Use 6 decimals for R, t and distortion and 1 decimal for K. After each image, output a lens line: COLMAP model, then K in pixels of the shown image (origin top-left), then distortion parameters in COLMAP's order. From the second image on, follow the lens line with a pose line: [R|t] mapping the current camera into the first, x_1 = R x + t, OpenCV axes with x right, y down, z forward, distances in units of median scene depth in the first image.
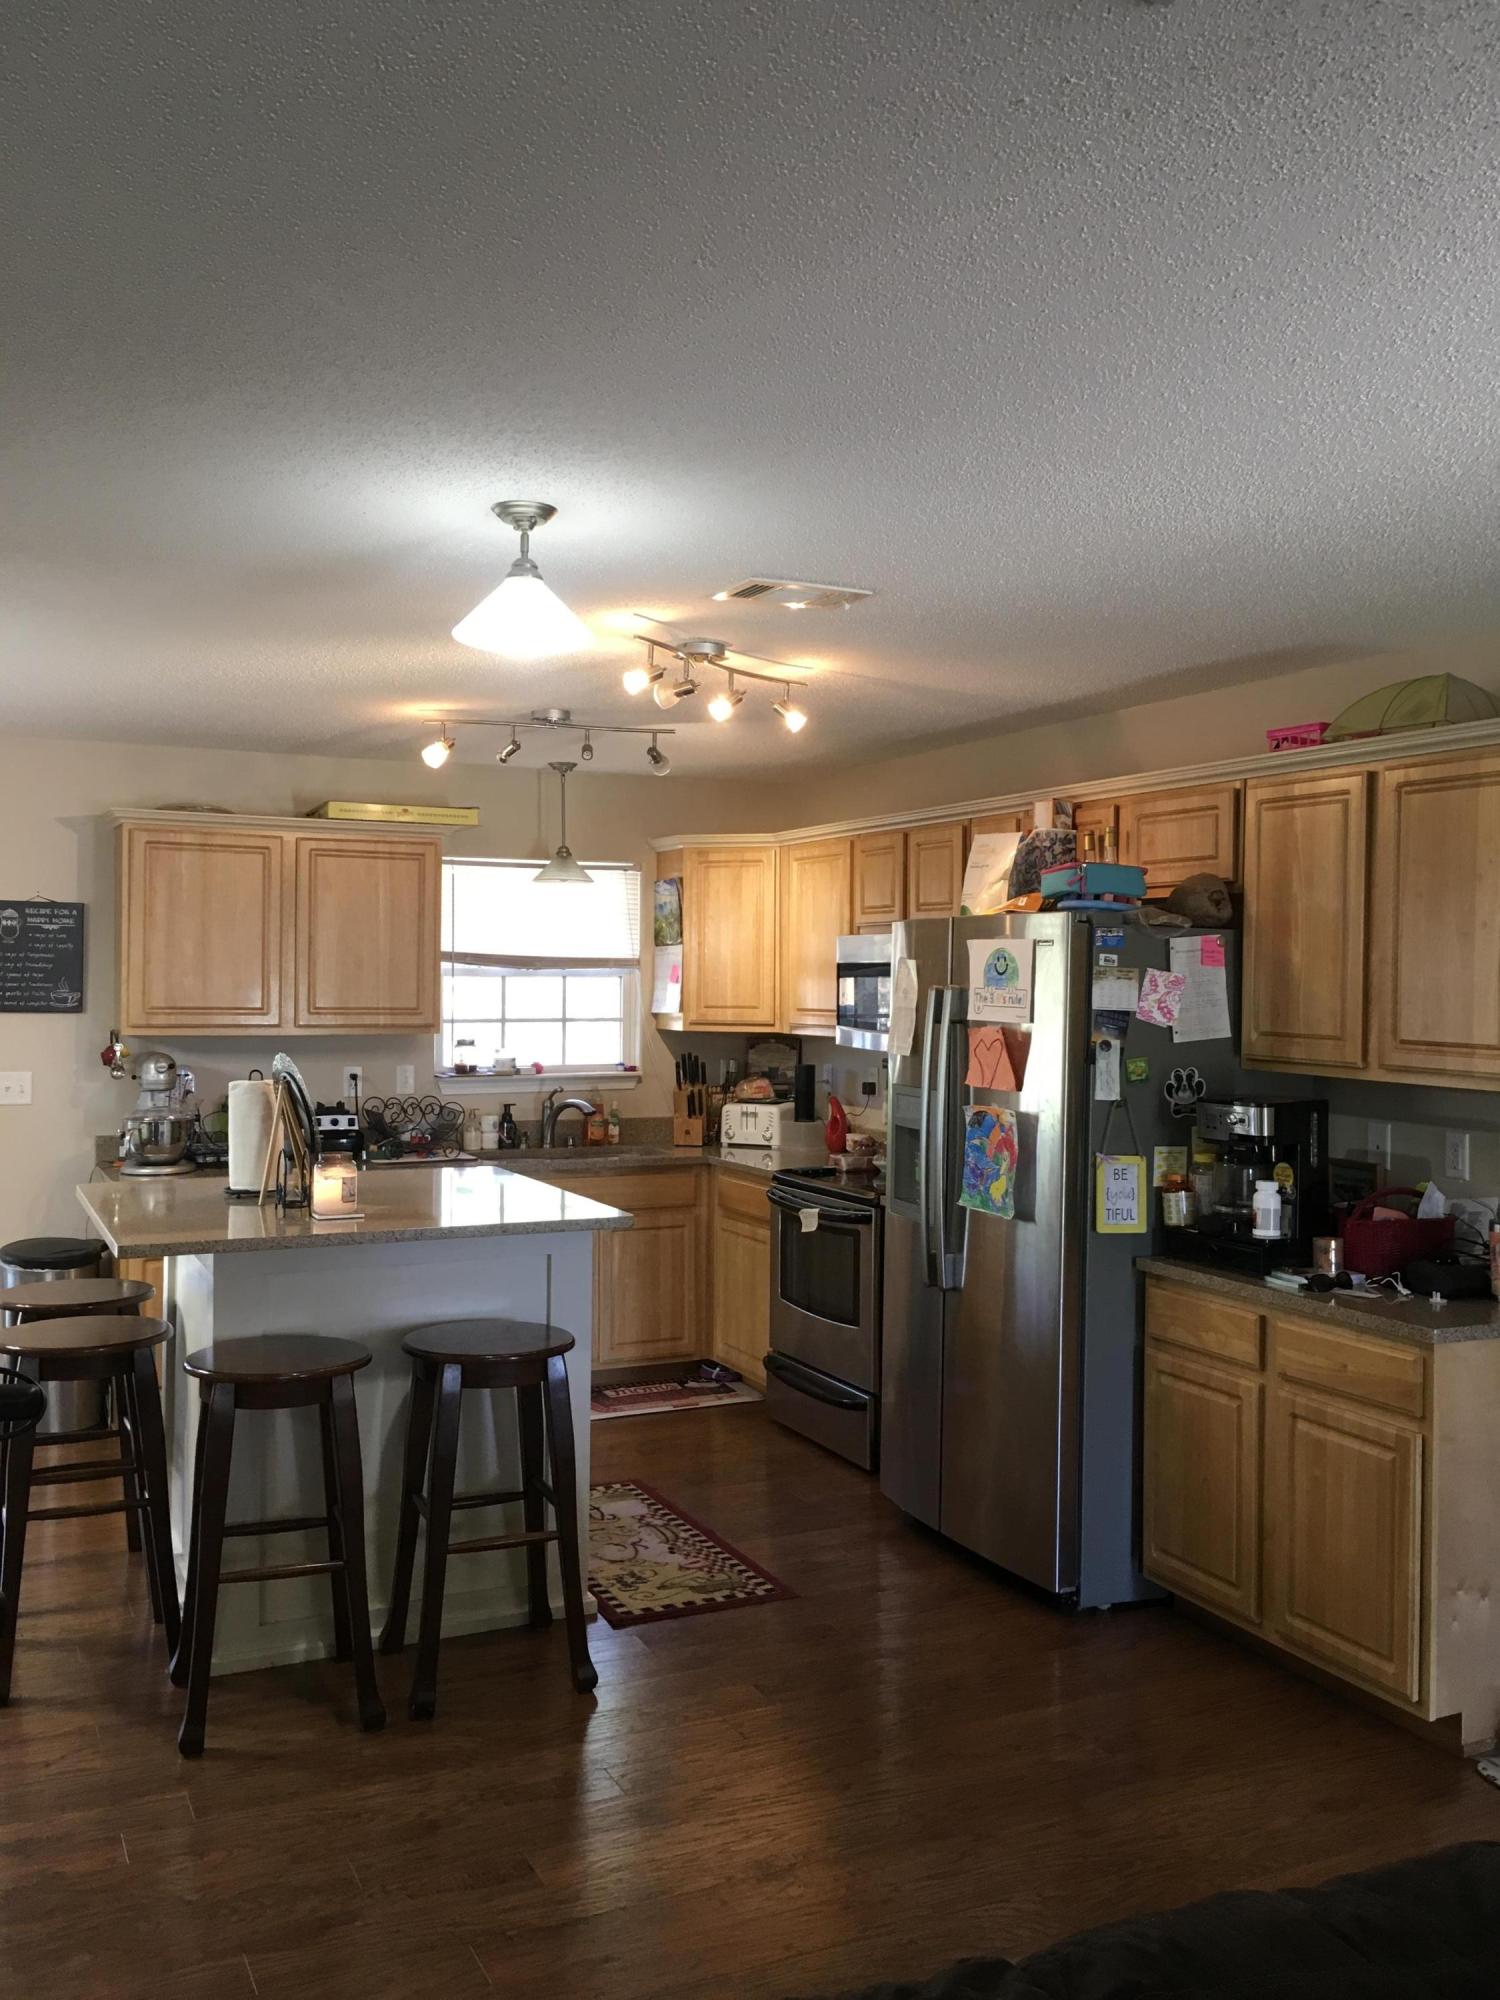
lens RADIAL K [[1710.4, 0, 750.0], [0, 1710.4, 1000.0], [0, 0, 1]] dist [0.060485, -0.091384]
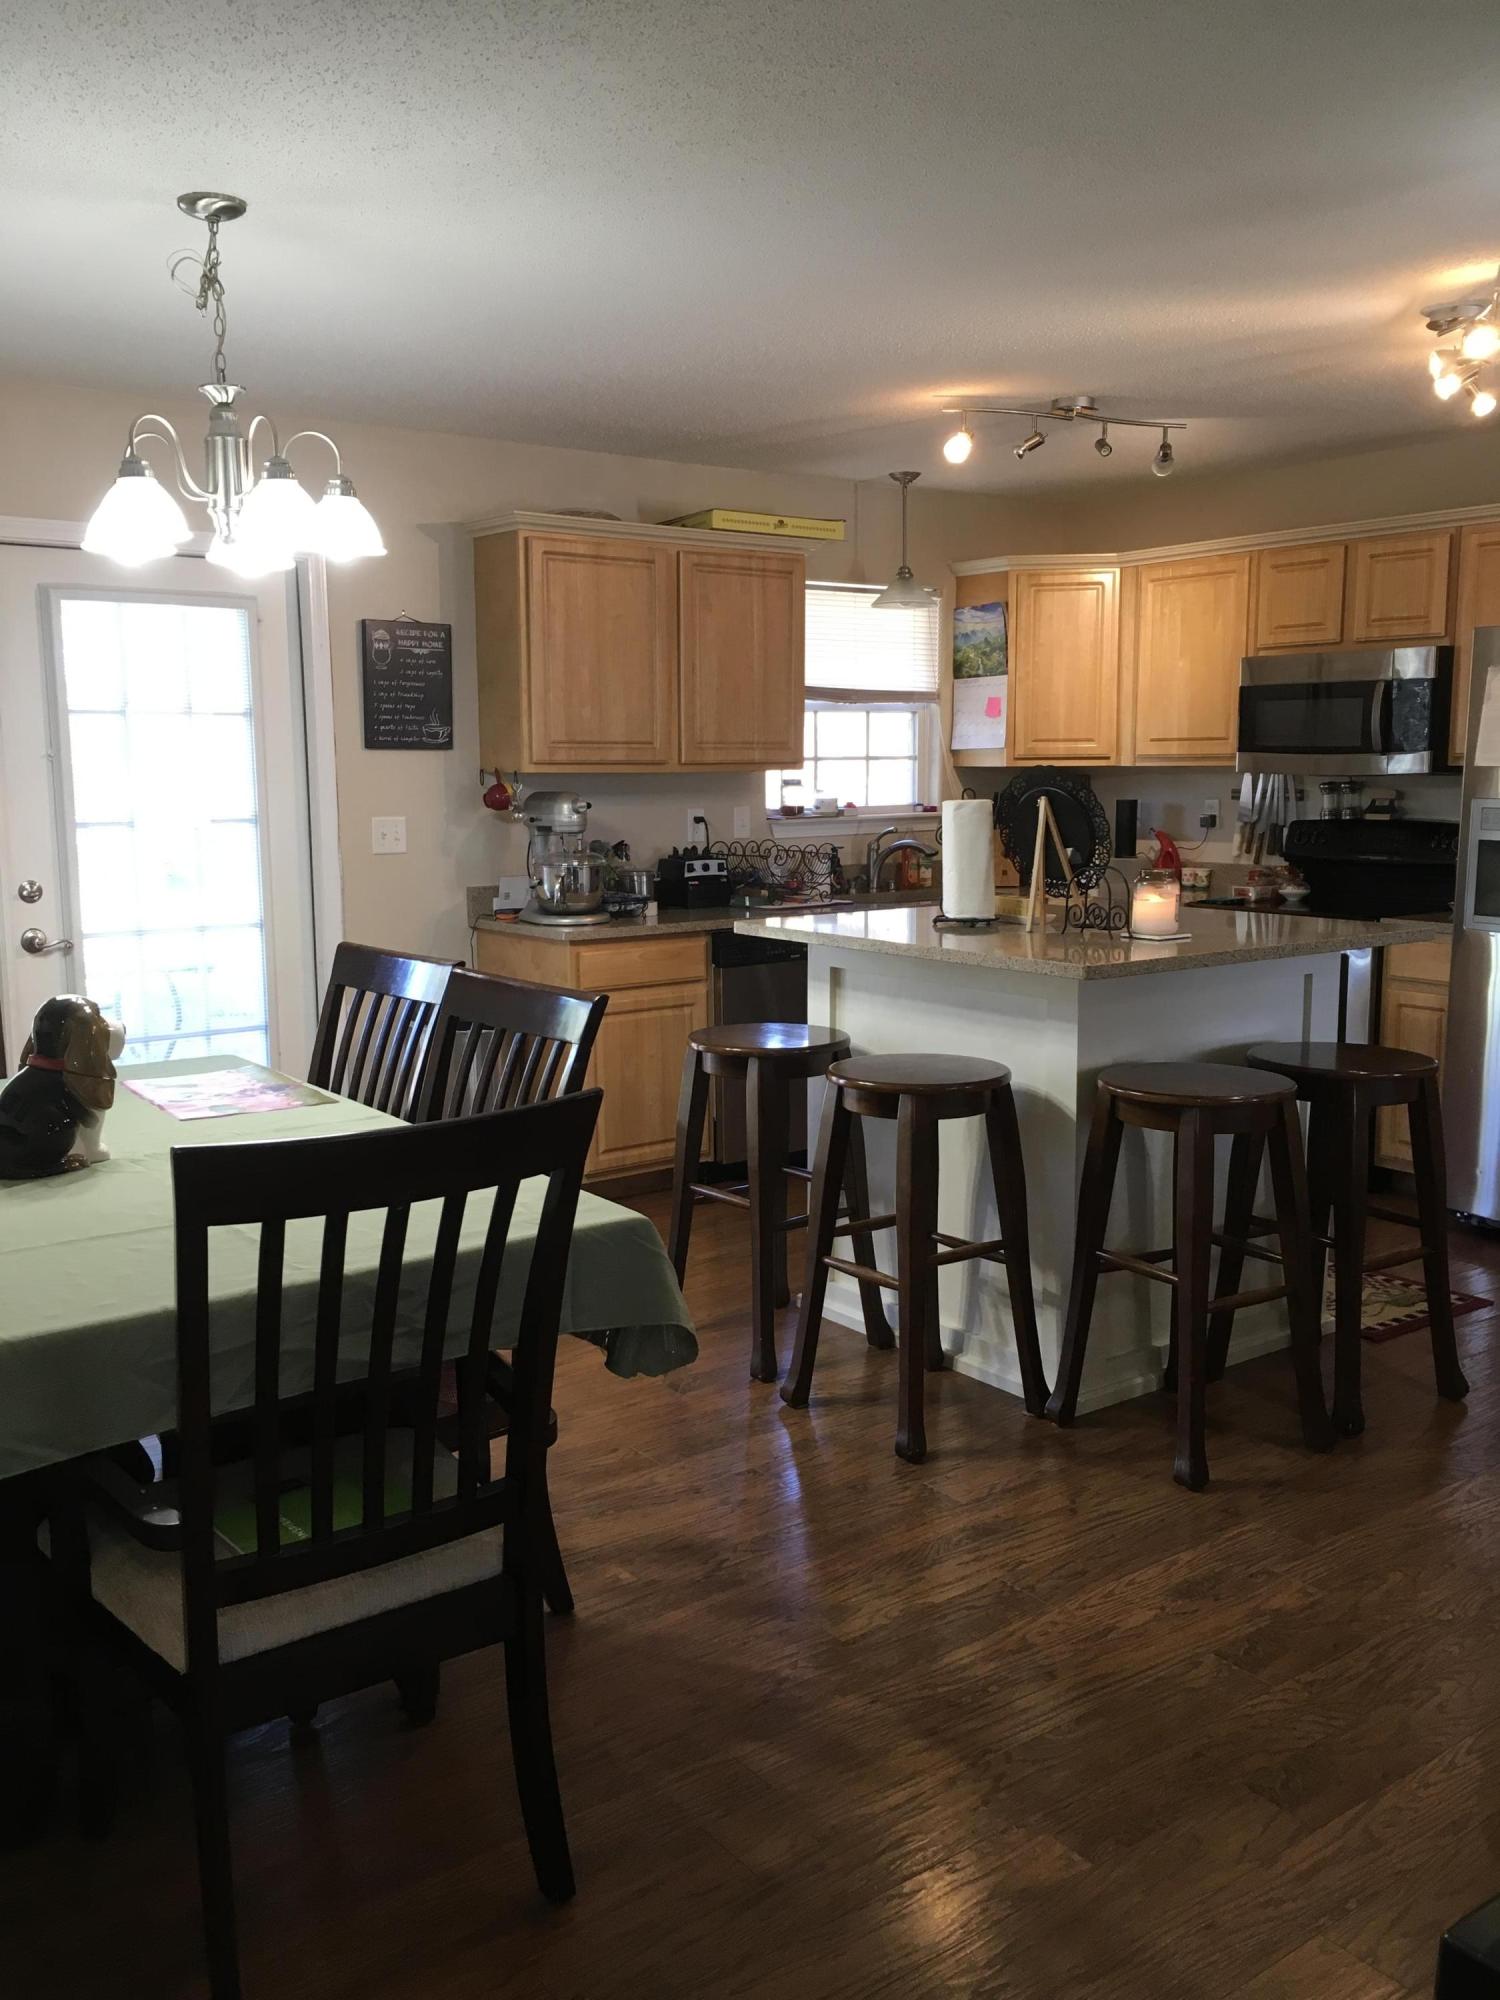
lens RADIAL K [[1710.4, 0, 750.0], [0, 1710.4, 1000.0], [0, 0, 1]] dist [0.060485, -0.091384]
pose [[0.981447, -0.040001, 0.187513, -0.415241], [0.015670, 0.991457, 0.129486, 0.023884], [-0.191091, -0.124146, 0.973690, 0.086718]]
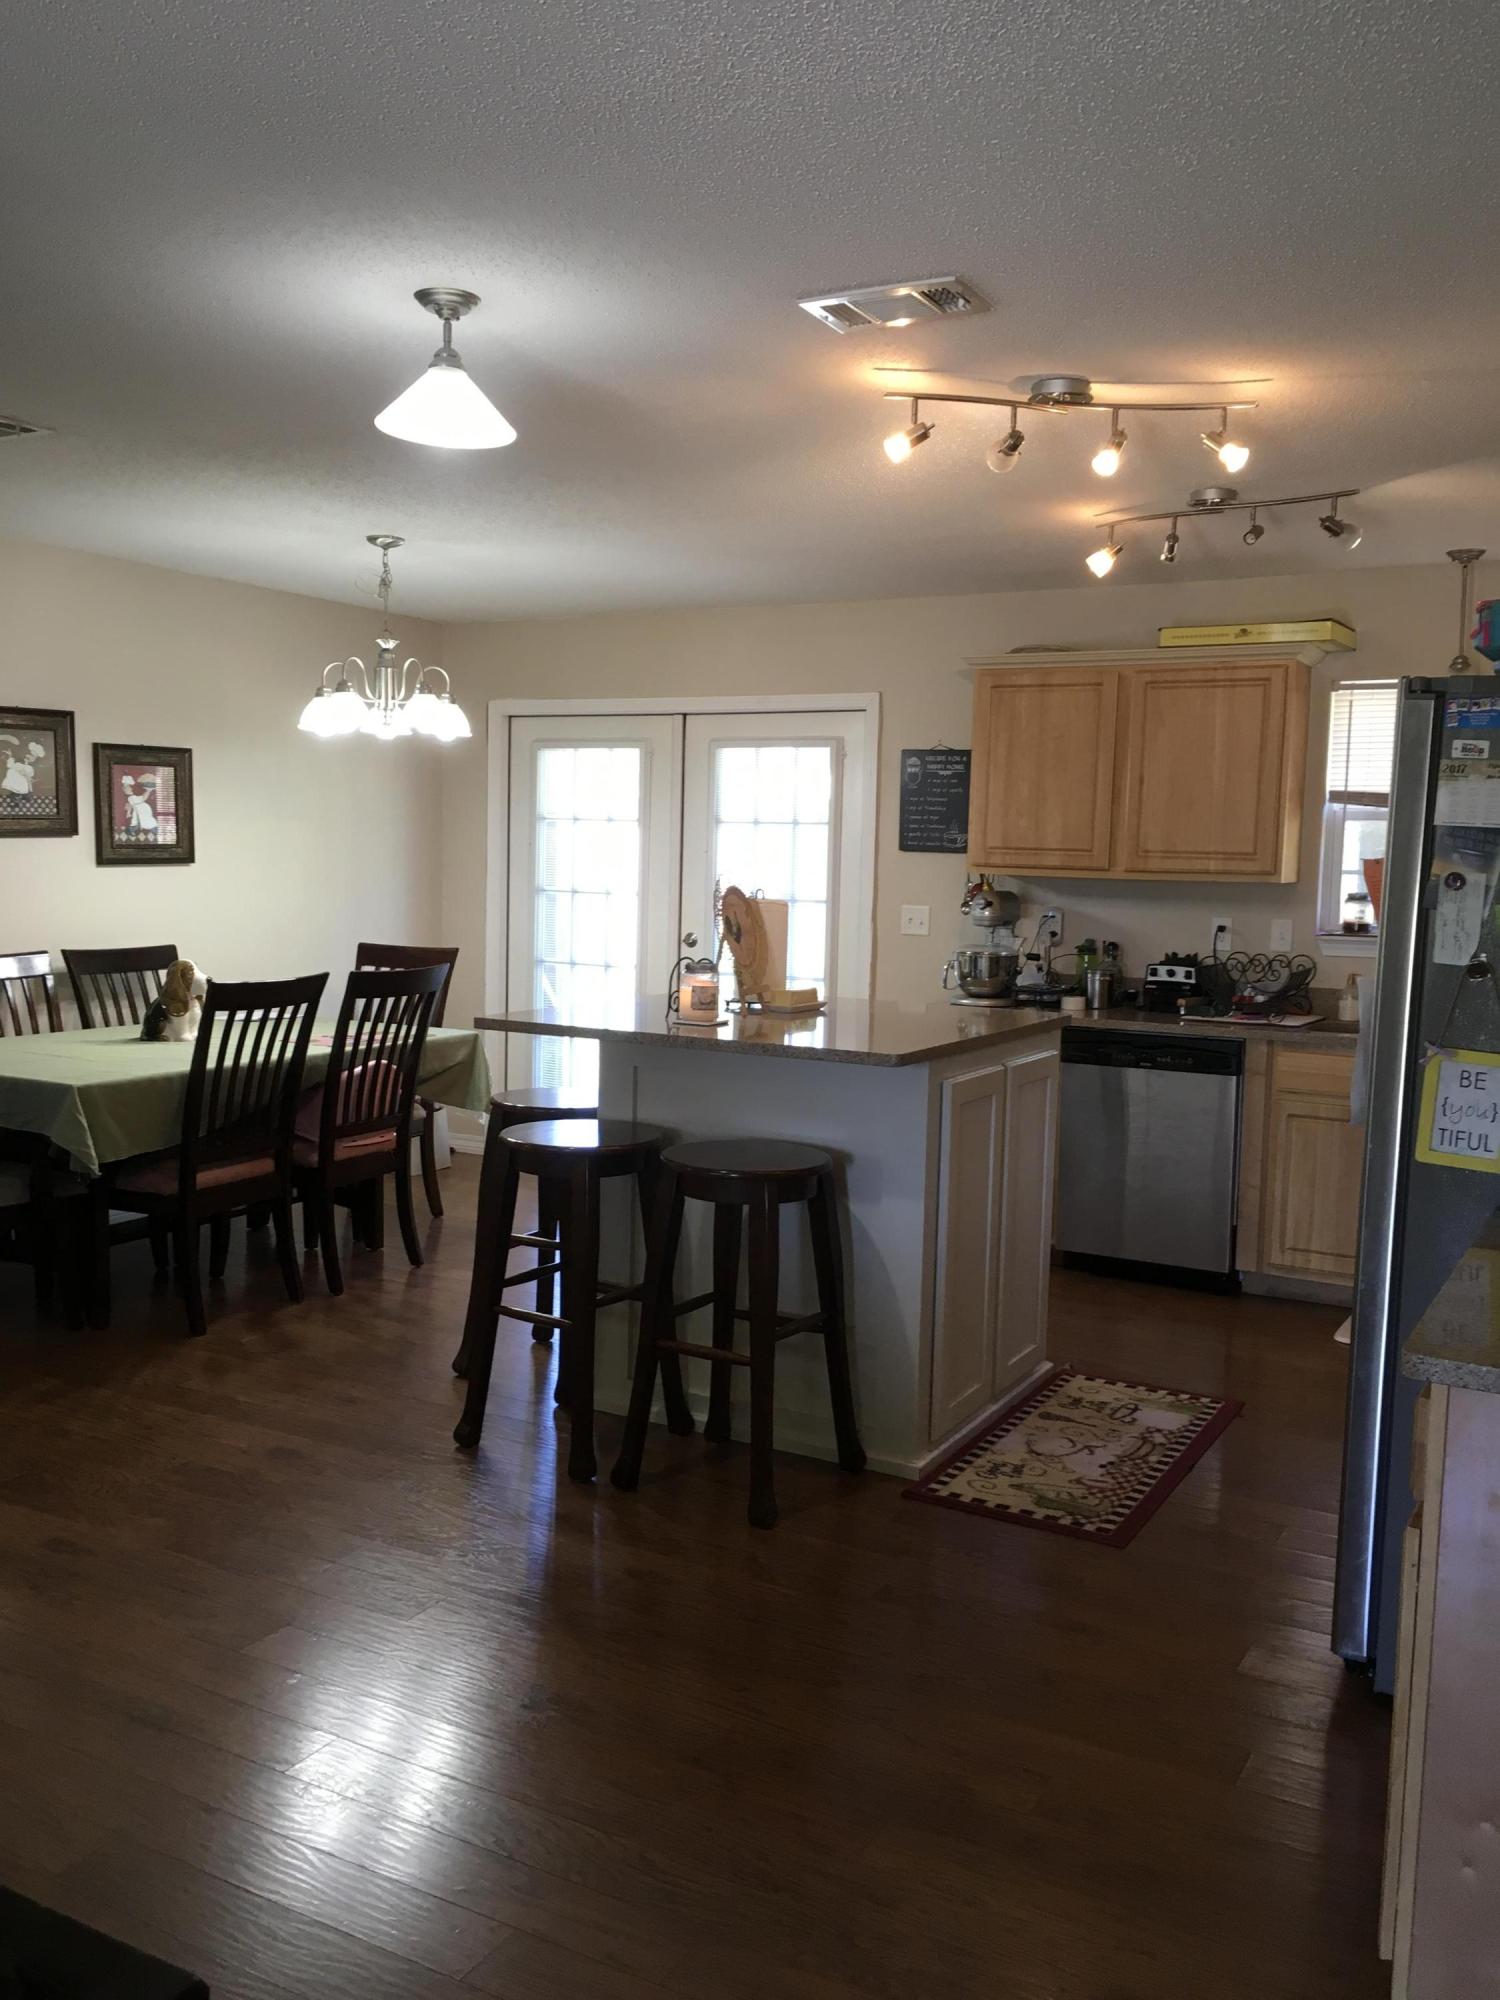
lens RADIAL K [[1710.4, 0, 750.0], [0, 1710.4, 1000.0], [0, 0, 1]] dist [0.060485, -0.091384]
pose [[0.570544, 0.079756, -0.817385, 0.418978], [-0.028150, 0.996588, 0.077593, 0.019989], [0.820784, -0.021261, 0.570842, 0.283510]]
